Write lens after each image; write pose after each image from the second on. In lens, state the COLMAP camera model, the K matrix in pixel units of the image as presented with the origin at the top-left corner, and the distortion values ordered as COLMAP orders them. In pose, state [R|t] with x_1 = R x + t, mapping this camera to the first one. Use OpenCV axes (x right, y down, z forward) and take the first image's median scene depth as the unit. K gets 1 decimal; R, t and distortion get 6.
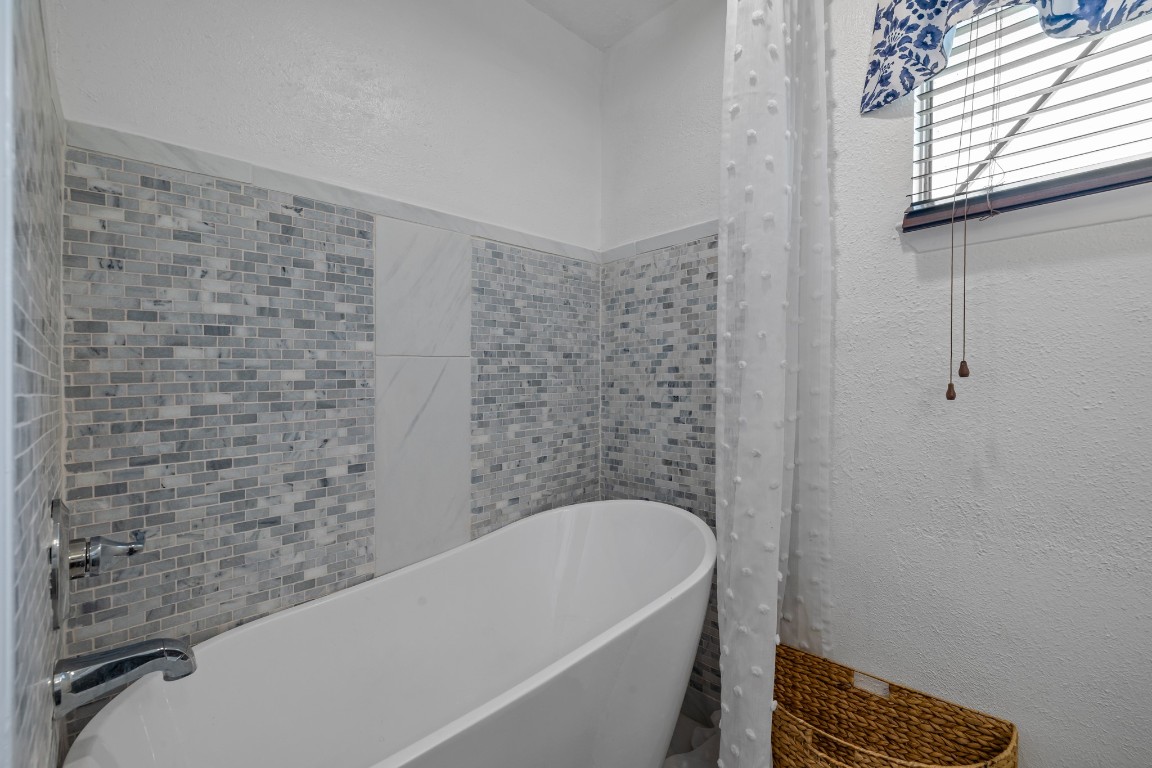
lens RADIAL K [[484.6, 0, 576.0], [0, 484.6, 384.0], [0, 0, 1]] dist [0.001442, 0.000239]
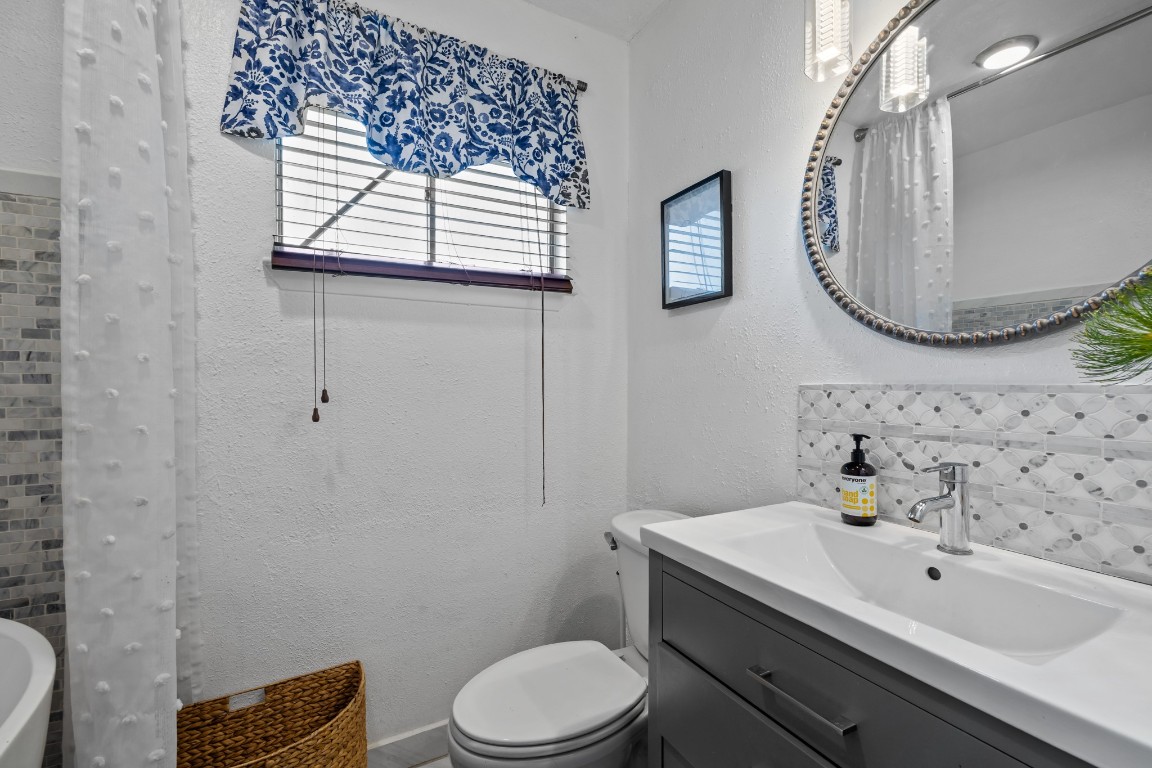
lens RADIAL K [[488.8, 0, 554.7], [0, 488.8, 411.8], [0, 0, 1]] dist [0.000982, -0.000216]
pose [[0.312058, -0.040955, 0.949180, -0.173177], [0.008955, 0.999153, 0.040167, -0.032758], [-0.950021, -0.004034, 0.312160, 0.062402]]
